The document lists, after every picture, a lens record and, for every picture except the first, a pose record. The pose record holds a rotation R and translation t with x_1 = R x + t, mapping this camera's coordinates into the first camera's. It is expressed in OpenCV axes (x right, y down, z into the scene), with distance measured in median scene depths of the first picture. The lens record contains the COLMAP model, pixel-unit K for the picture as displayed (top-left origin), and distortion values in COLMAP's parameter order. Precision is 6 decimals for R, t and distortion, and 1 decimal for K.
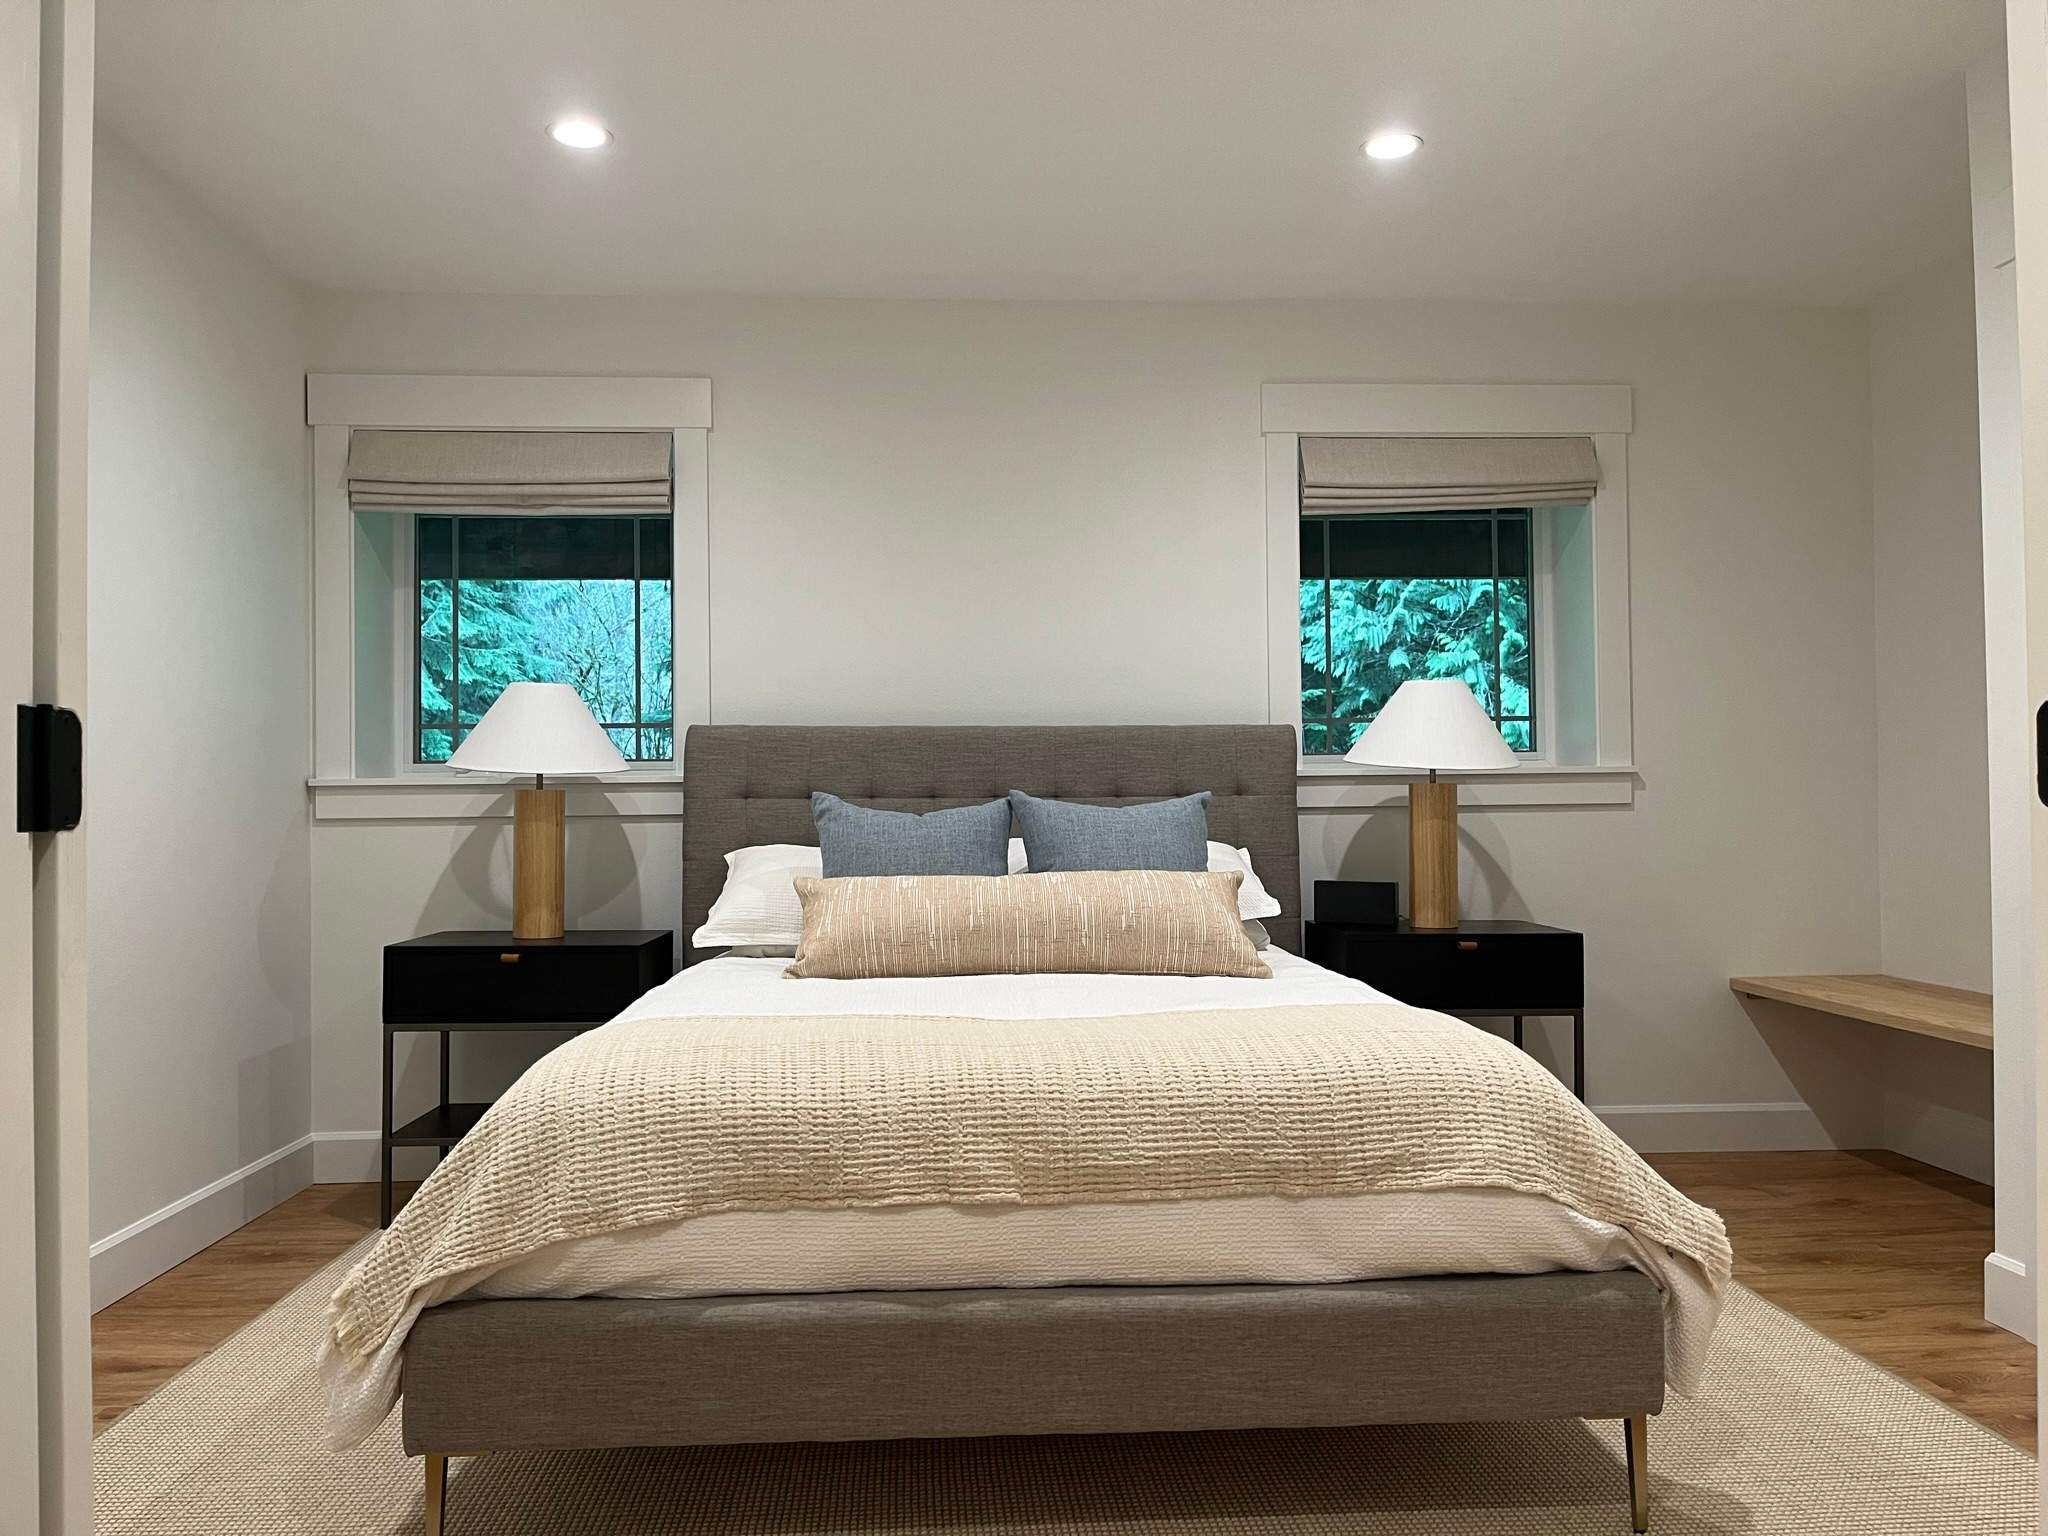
lens RADIAL K [[1548.8, 0, 1071.5], [0, 1548.8, 759.8], [0, 0, 1]] dist [0.052688, -0.064878]
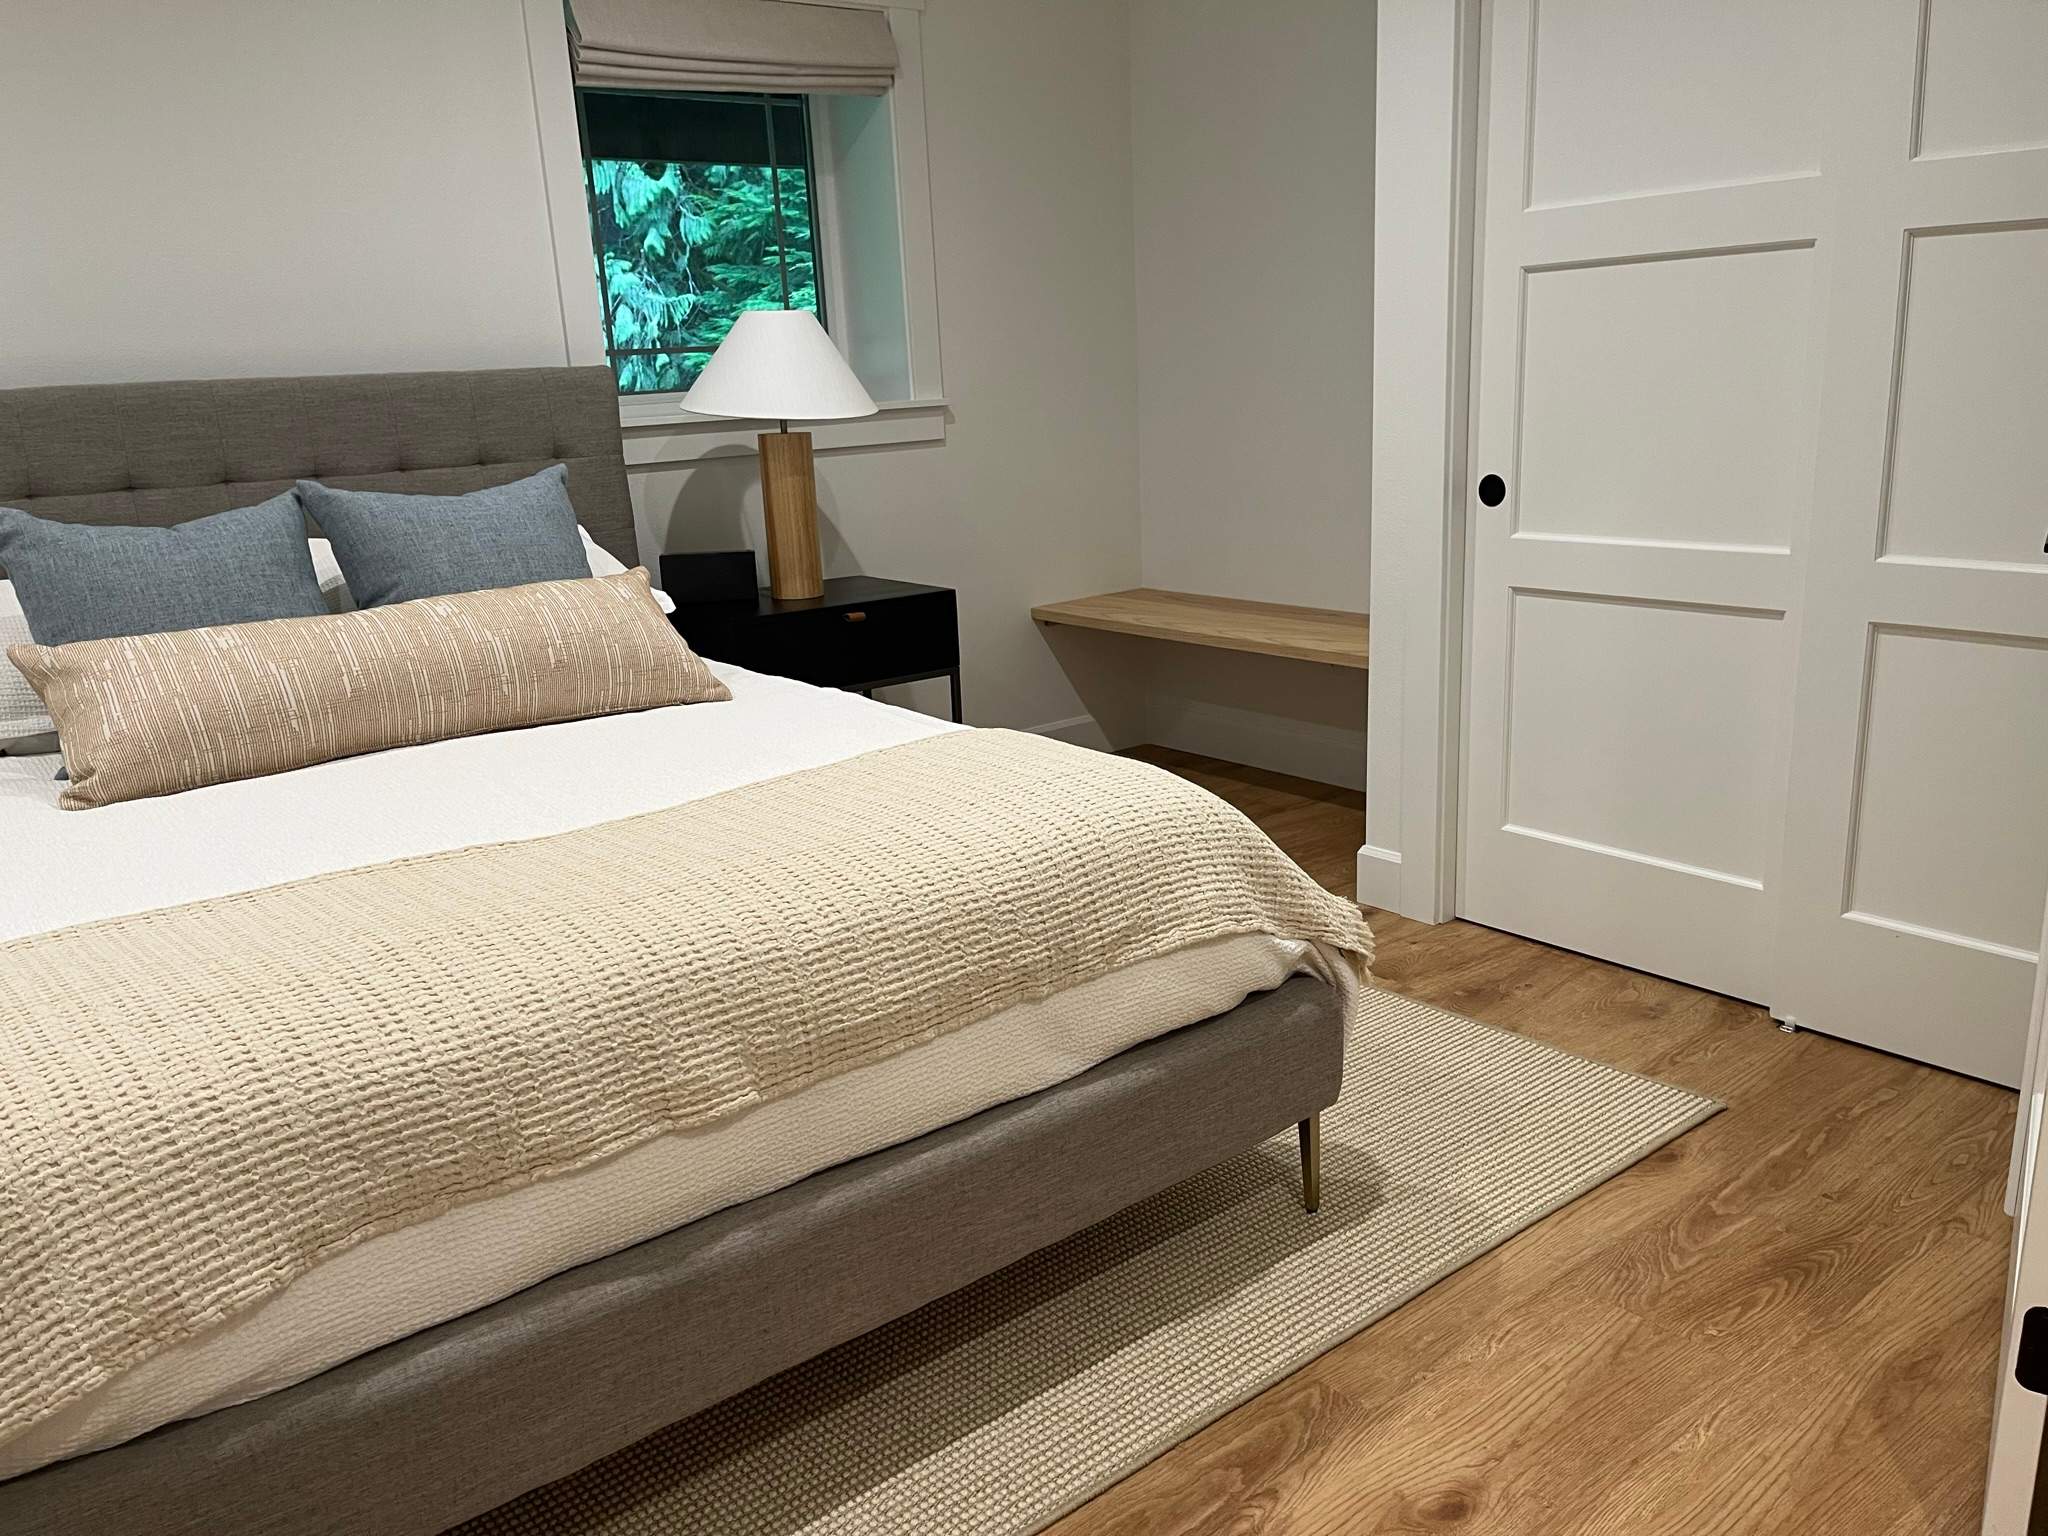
lens RADIAL K [[1548.8, 0, 1028.5], [0, 1548.8, 762.5], [0, 0, 1]] dist [0.052688, -0.064878]
pose [[0.827947, -0.168294, 0.534958, -0.293125], [0.022797, 0.963221, 0.267740, -0.071751], [-0.560342, -0.209479, 0.801333, 0.344660]]
